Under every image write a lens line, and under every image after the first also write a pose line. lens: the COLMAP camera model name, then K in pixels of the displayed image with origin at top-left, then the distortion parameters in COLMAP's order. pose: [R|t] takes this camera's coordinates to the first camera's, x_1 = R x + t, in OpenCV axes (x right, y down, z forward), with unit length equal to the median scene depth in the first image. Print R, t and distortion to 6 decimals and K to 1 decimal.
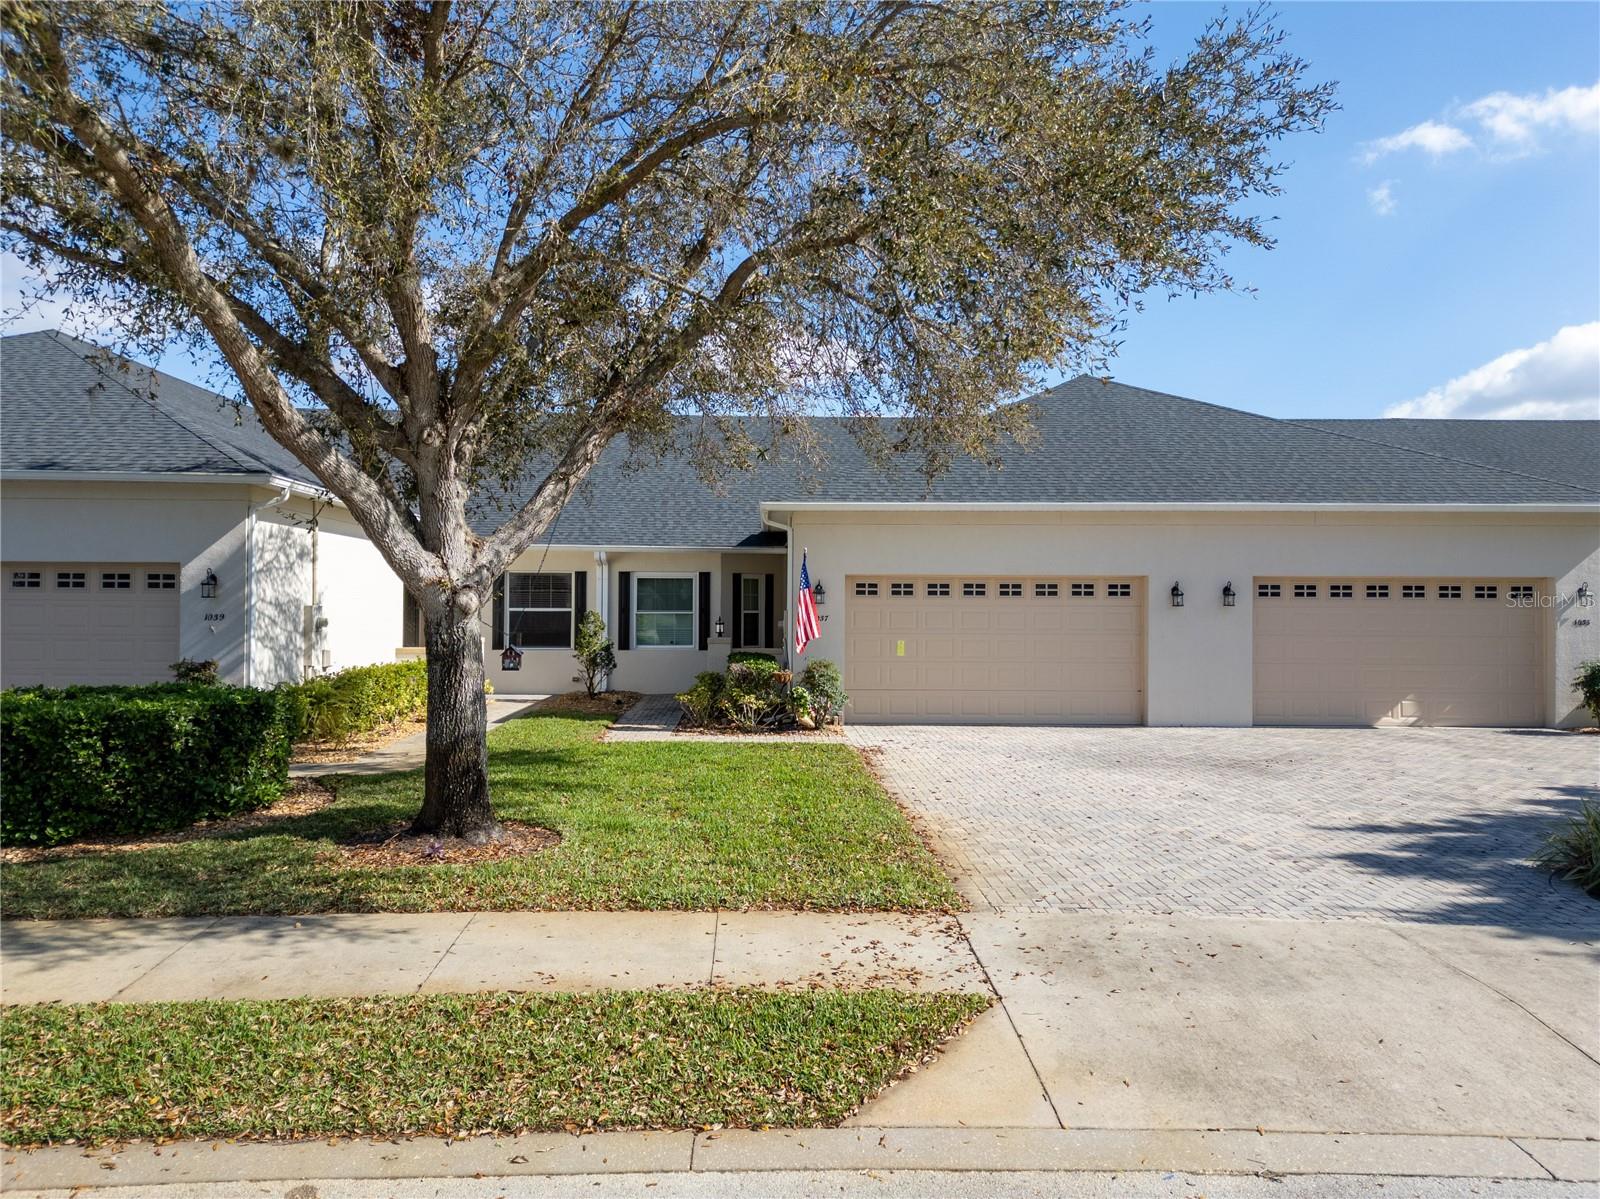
lens RADIAL K [[1136.8, 0, 800.0], [0, 1136.8, 599.5], [0, 0, 1]] dist [0.020927, -0.000322]
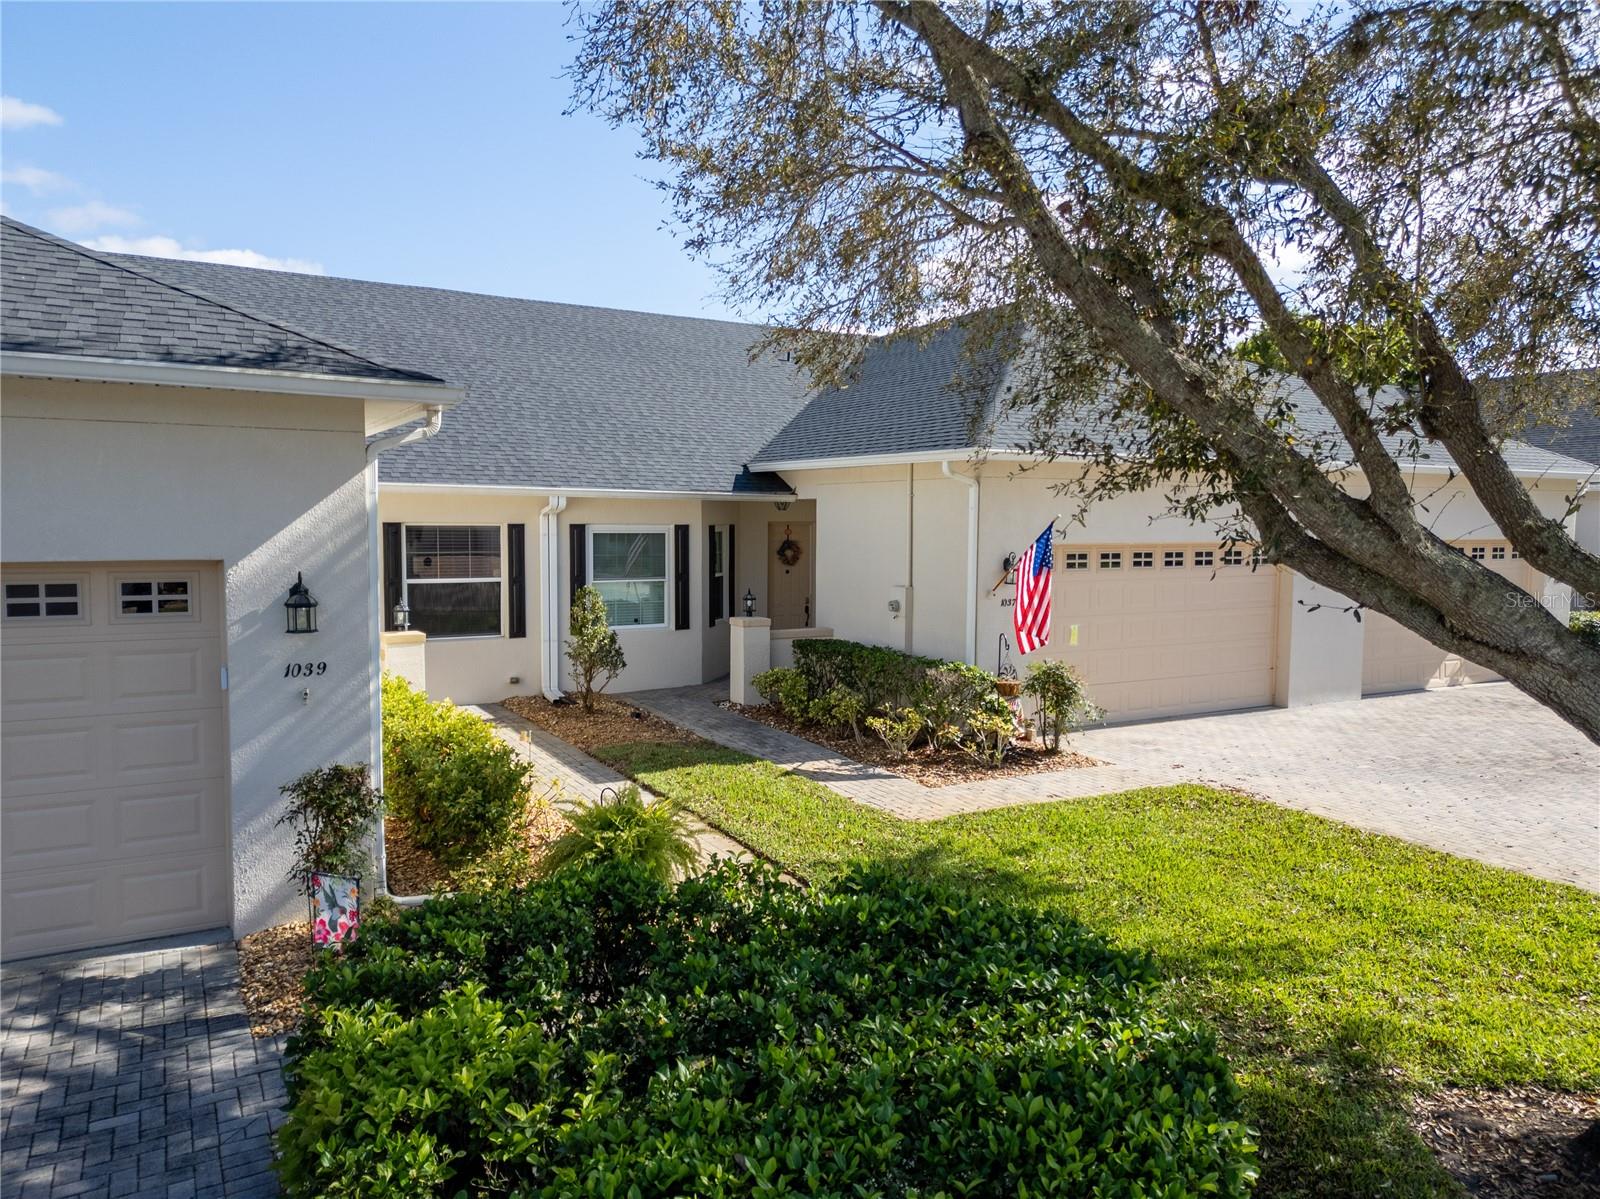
lens RADIAL K [[1136.8, 0, 800.0], [0, 1136.8, 599.5], [0, 0, 1]] dist [0.020927, -0.000322]
pose [[0.884555, -0.030130, 0.465462, -0.449184], [-0.005656, 0.997145, 0.075296, -0.038952], [-0.466402, -0.069236, 0.881859, 0.377806]]
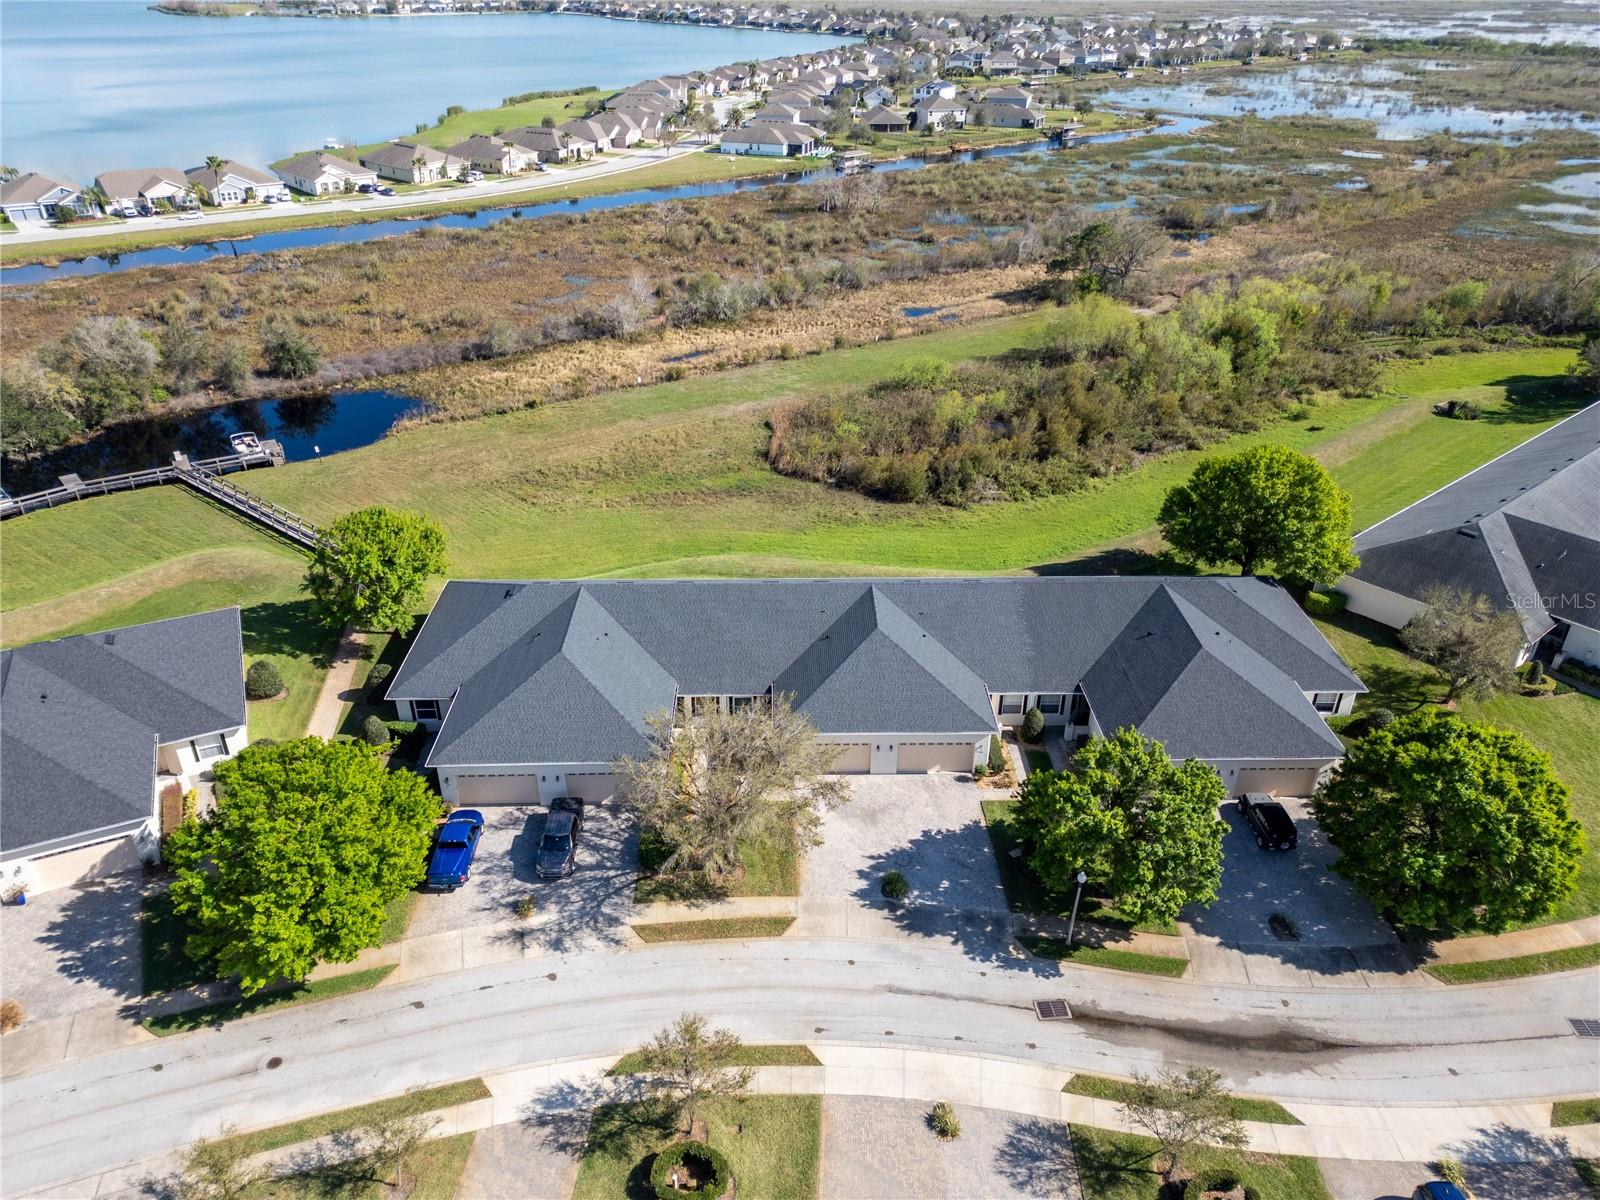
lens RADIAL K [[1108.0, 0, 800.0], [0, 1108.0, 600.0], [0, 0, 1]] dist [0.085943, -0.083155]
pose [[0.999962, 0.005571, -0.006775, 0.081762], [-0.001450, 0.866762, 0.498719, -2.345418], [0.008650, -0.498690, 0.866737, -2.066414]]
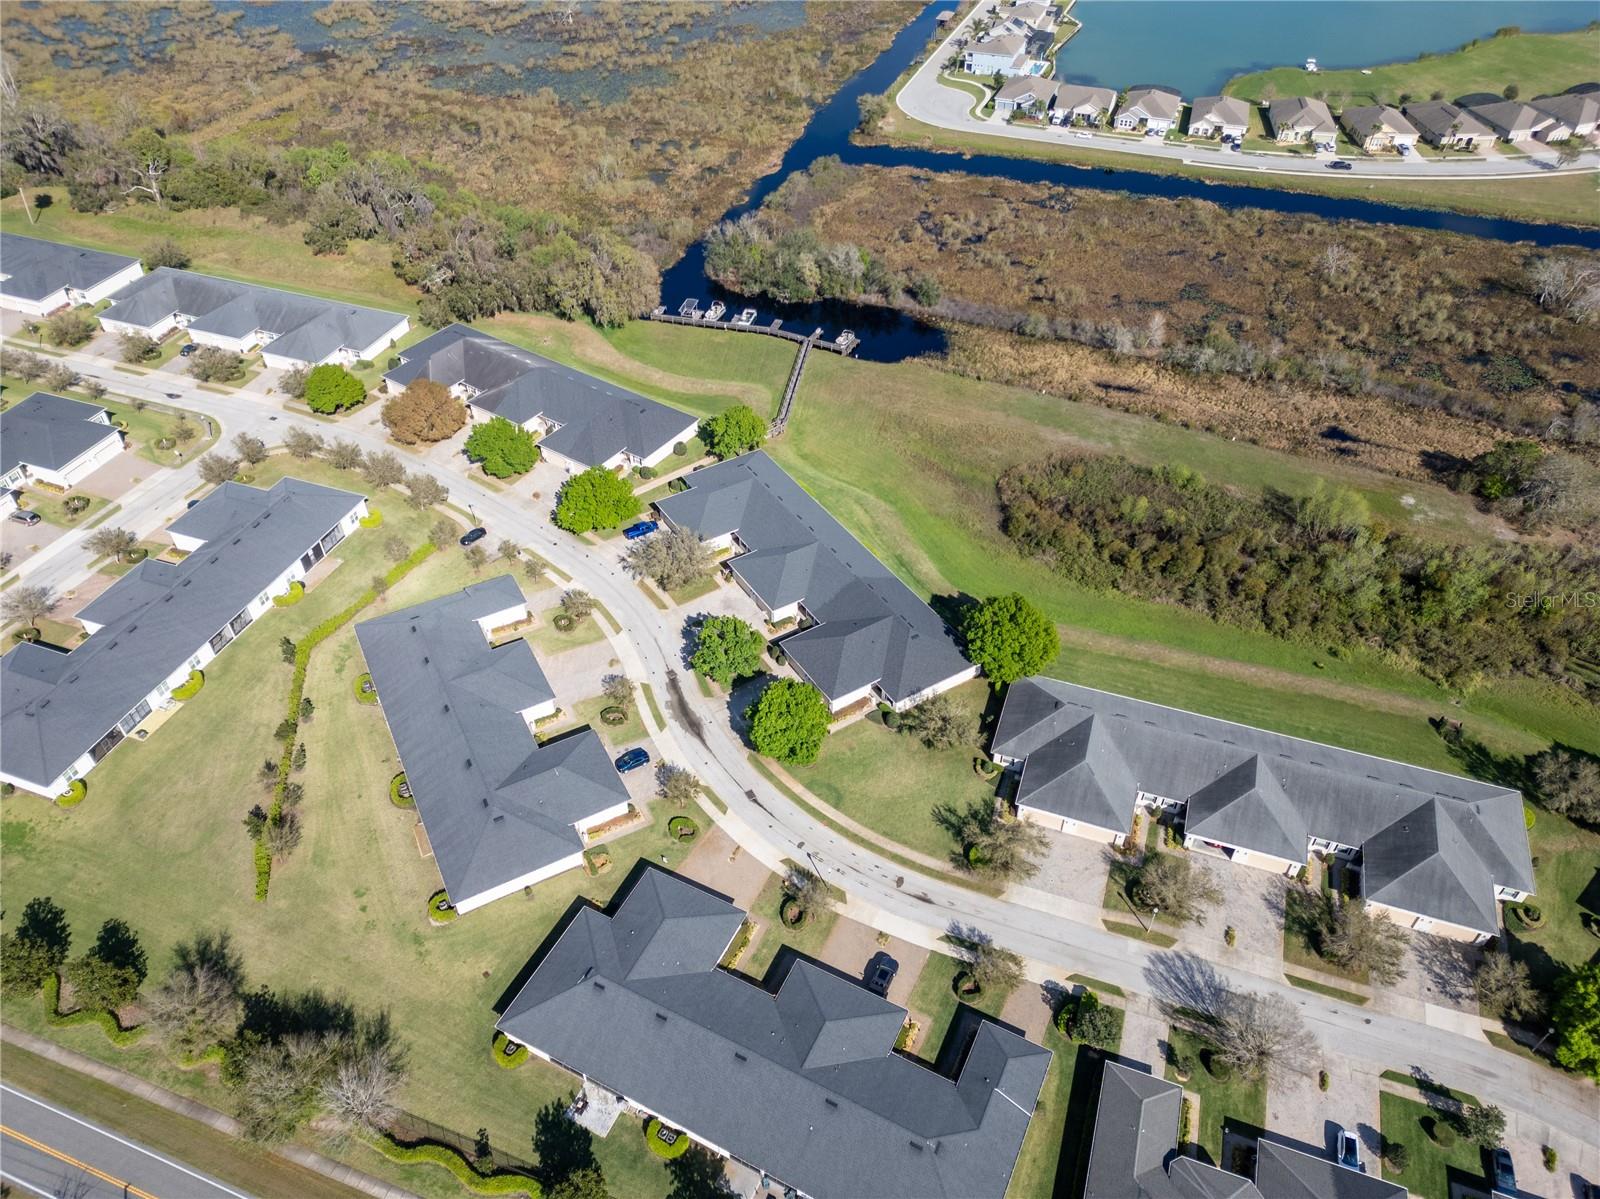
lens RADIAL K [[1113.1, 0, 802.2], [0, 1113.1, 606.1], [0, 0, 1]] dist [0.075830, -0.080992]
pose [[0.506230, 0.576746, -0.641167, 6.757422], [0.009422, 0.739727, 0.672841, -6.332533], [0.862347, -0.346654, 0.369038, -2.204516]]
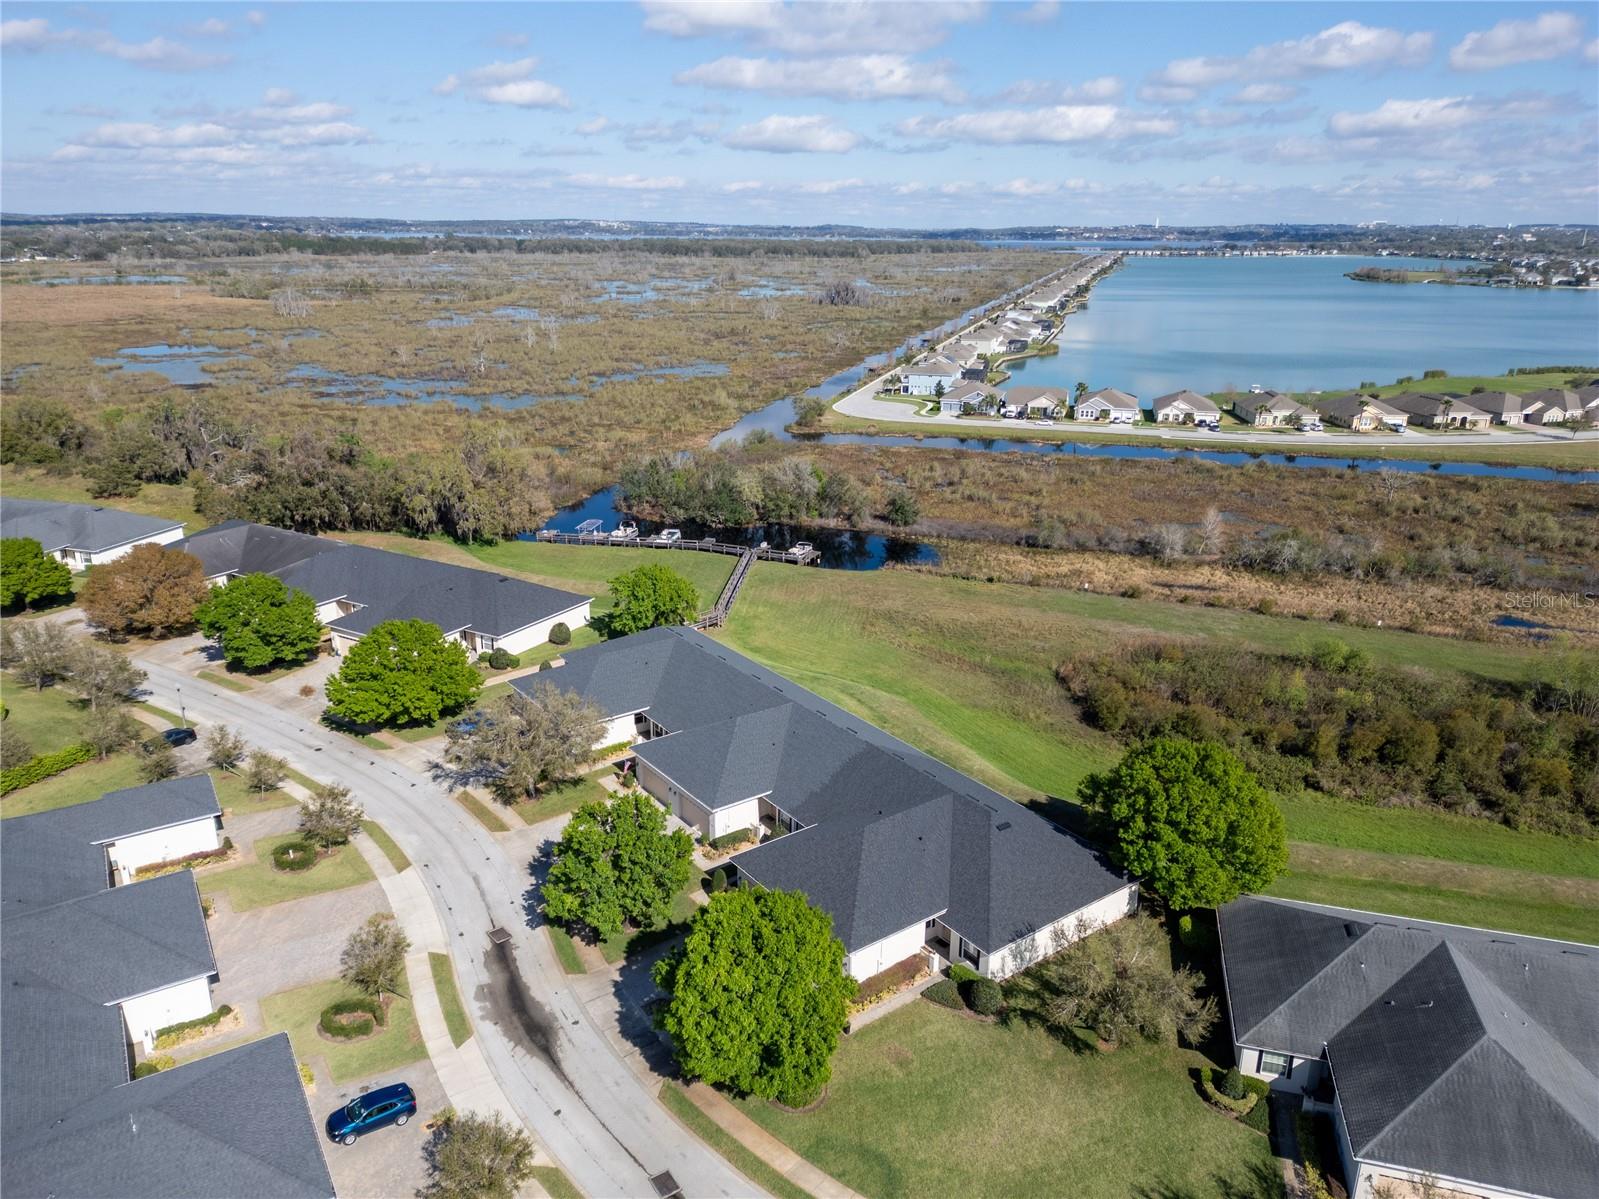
lens RADIAL K [[1112.4, 0, 801.7], [0, 1112.4, 606.1], [0, 0, 1]] dist [0.075830, -0.080992]
pose [[0.568258, 0.265536, -0.778828, 4.438597], [-0.000621, 0.946639, 0.322296, -2.454650], [0.822850, -0.182664, 0.538100, -1.116926]]
